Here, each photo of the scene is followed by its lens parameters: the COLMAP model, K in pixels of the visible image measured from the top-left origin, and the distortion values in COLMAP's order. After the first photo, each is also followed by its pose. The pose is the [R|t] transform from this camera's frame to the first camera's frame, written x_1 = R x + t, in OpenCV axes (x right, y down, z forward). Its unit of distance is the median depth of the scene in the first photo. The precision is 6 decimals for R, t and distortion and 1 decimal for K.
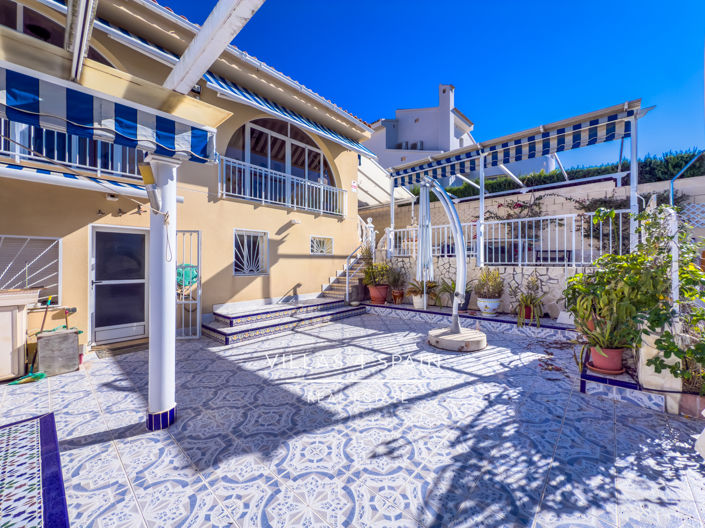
lens RADIAL K [[281.5, 0, 349.8], [0, 281.5, 264.4], [0, 0, 1]] dist [-0.002322, -0.000085]
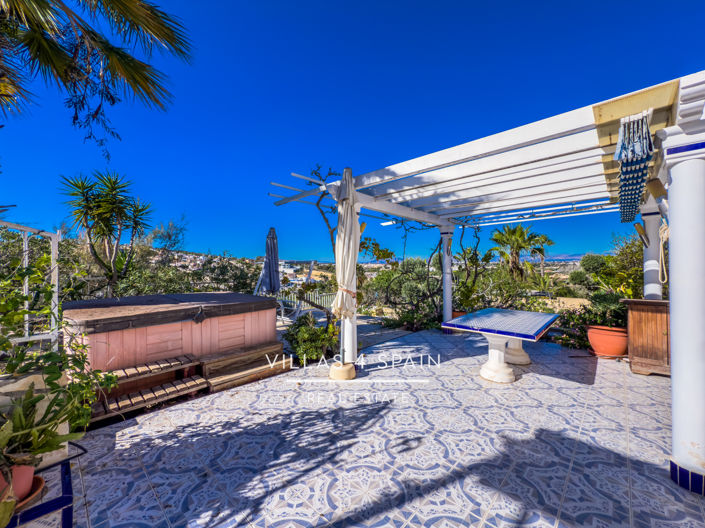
lens RADIAL K [[284.4, 0, 352.3], [0, 284.4, 261.3], [0, 0, 1]] dist [-0.000197, 0.000113]
pose [[-0.999870, 0.014409, 0.007252, 0.148367], [0.014384, 0.999891, -0.003443, -0.041914], [-0.007301, -0.003338, -0.999968, 0.935918]]
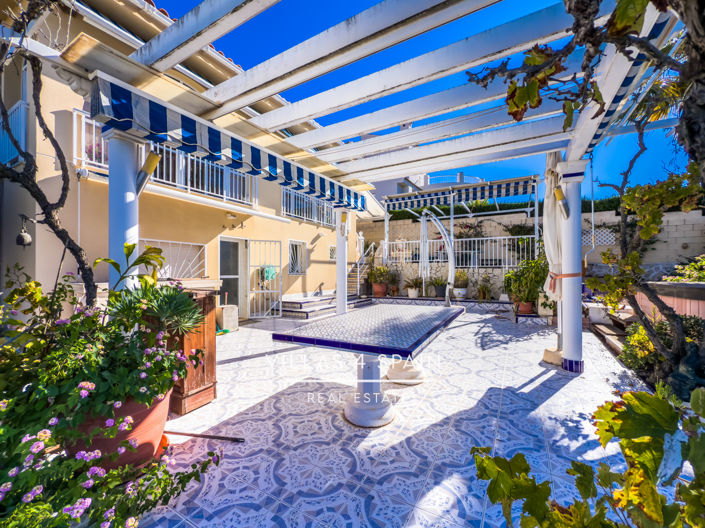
lens RADIAL K [[302.6, 0, 352.4], [0, 302.6, 270.5], [0, 0, 1]] dist [0.000949, -0.000052]
pose [[0.972035, 0.002277, 0.234825, -0.576772], [0.001778, 0.999853, -0.017054, 0.058717], [-0.234829, 0.016995, 0.971888, -0.591593]]
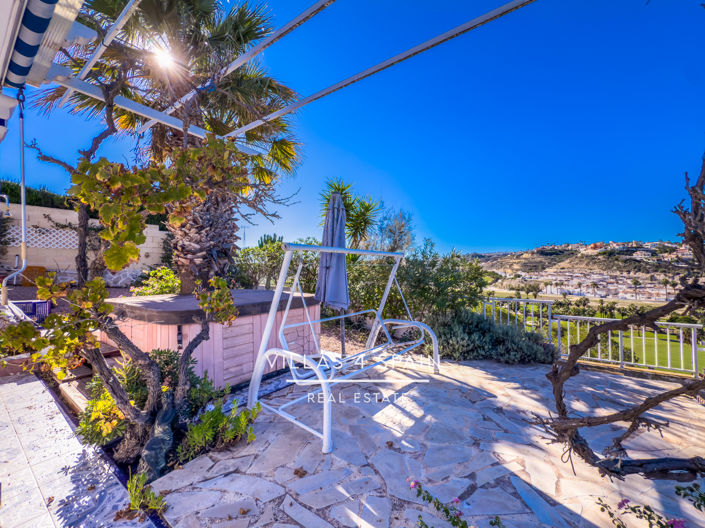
lens RADIAL K [[291.2, 0, 354.4], [0, 291.2, 267.1], [0, 0, 1]] dist [0.004383, 0.000113]
pose [[-0.122534, 0.016353, 0.992330, -0.262594], [0.021169, 0.999680, -0.013860, 0.007100], [-0.992238, 0.019309, -0.122841, -0.392866]]
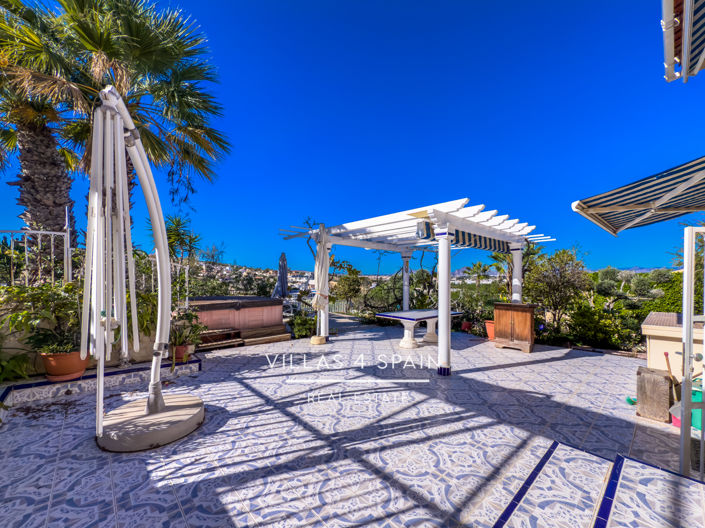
lens RADIAL K [[286.4, 0, 361.3], [0, 286.4, 279.6], [0, 0, 1]] dist [-0.001073, -0.000080]
pose [[-0.998528, -0.000223, 0.054245, -0.111791], [0.000709, 0.999853, 0.017147, -0.058365], [-0.054241, 0.017160, -0.998380, 1.543526]]
